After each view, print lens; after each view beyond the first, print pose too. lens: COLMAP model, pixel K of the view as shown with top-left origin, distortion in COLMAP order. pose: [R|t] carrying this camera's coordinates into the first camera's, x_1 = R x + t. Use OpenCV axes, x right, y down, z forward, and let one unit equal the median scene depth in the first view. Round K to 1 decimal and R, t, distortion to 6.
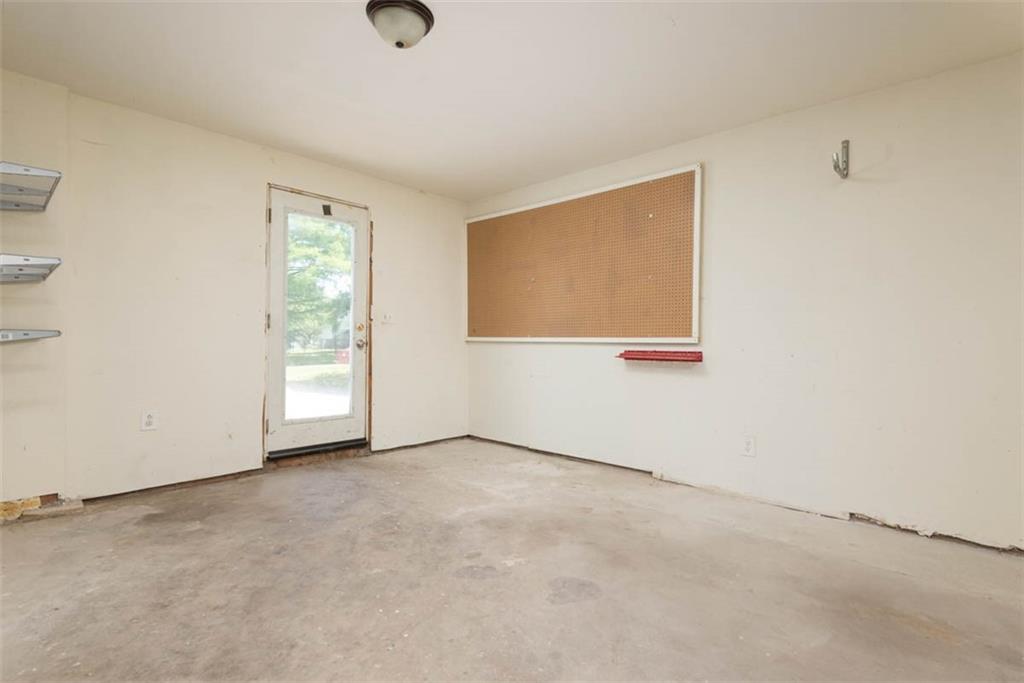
lens RADIAL K [[499.4, 0, 512.0], [0, 499.4, 341.5], [0, 0, 1]] dist [0.000444, 0.000366]
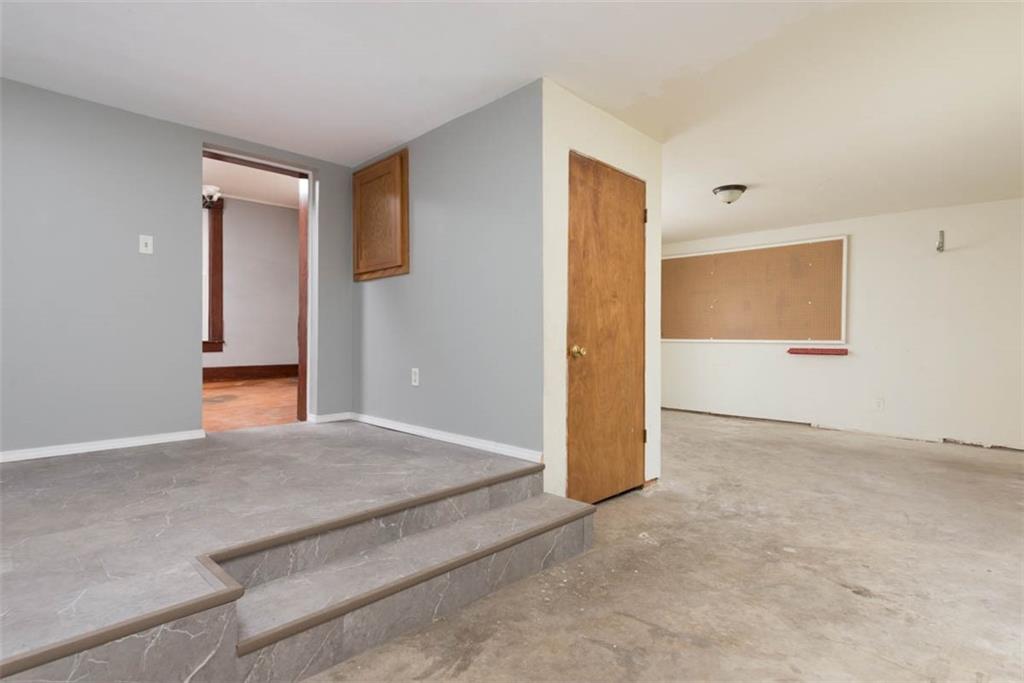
lens RADIAL K [[524.6, 0, 512.0], [0, 524.6, 341.5], [0, 0, 1]] dist [0.001352, -0.000440]
pose [[0.999516, -0.001172, -0.031079, -0.929903], [0.001396, 0.999973, 0.007202, -0.025423], [0.031070, -0.007242, 0.999491, -1.063224]]
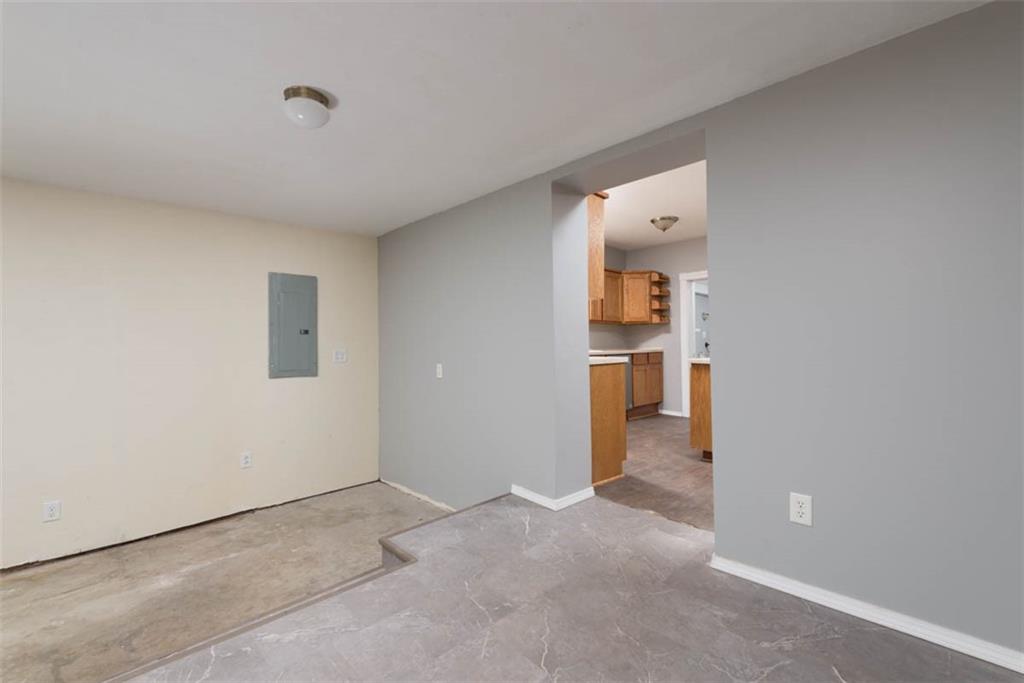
lens RADIAL K [[442.2, 0, 512.0], [0, 442.2, 341.5], [0, 0, 1]] dist [0.000259, -0.000081]
pose [[-0.999068, 0.002107, 0.043120, -1.572941], [0.002014, 0.999996, -0.002201, -0.170900], [-0.043124, -0.002112, -0.999067, 0.444347]]
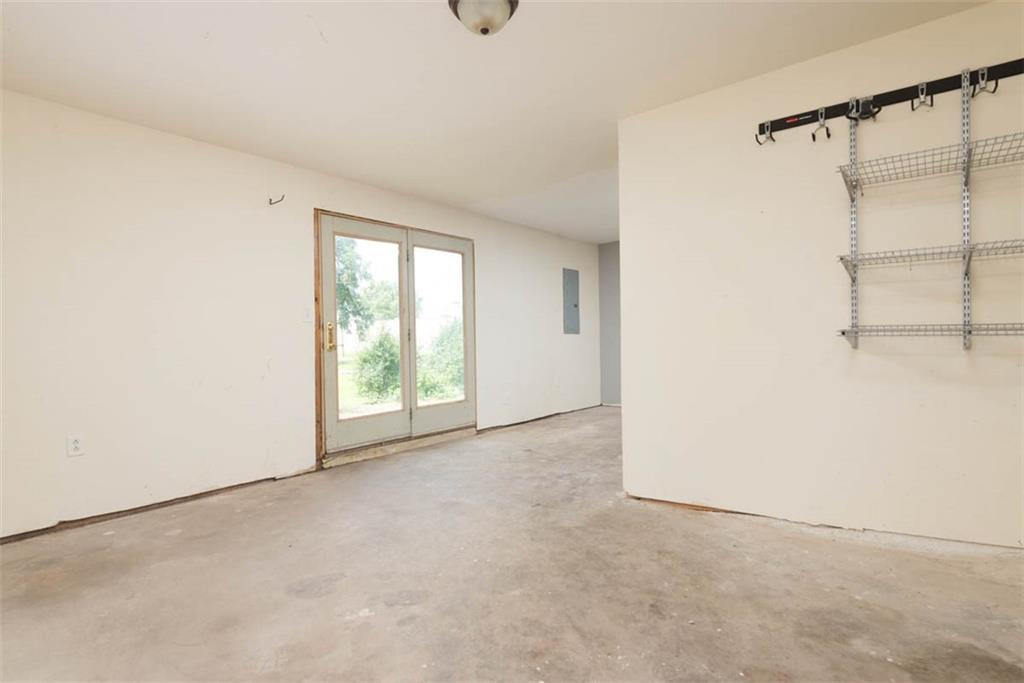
lens RADIAL K [[499.4, 0, 512.0], [0, 499.4, 341.5], [0, 0, 1]] dist [0.000444, 0.000366]
pose [[-0.997119, 0.008130, -0.075421, -0.174693], [0.008289, 0.999964, -0.001804, -0.003702], [0.075403, -0.002424, -0.997150, 1.698689]]
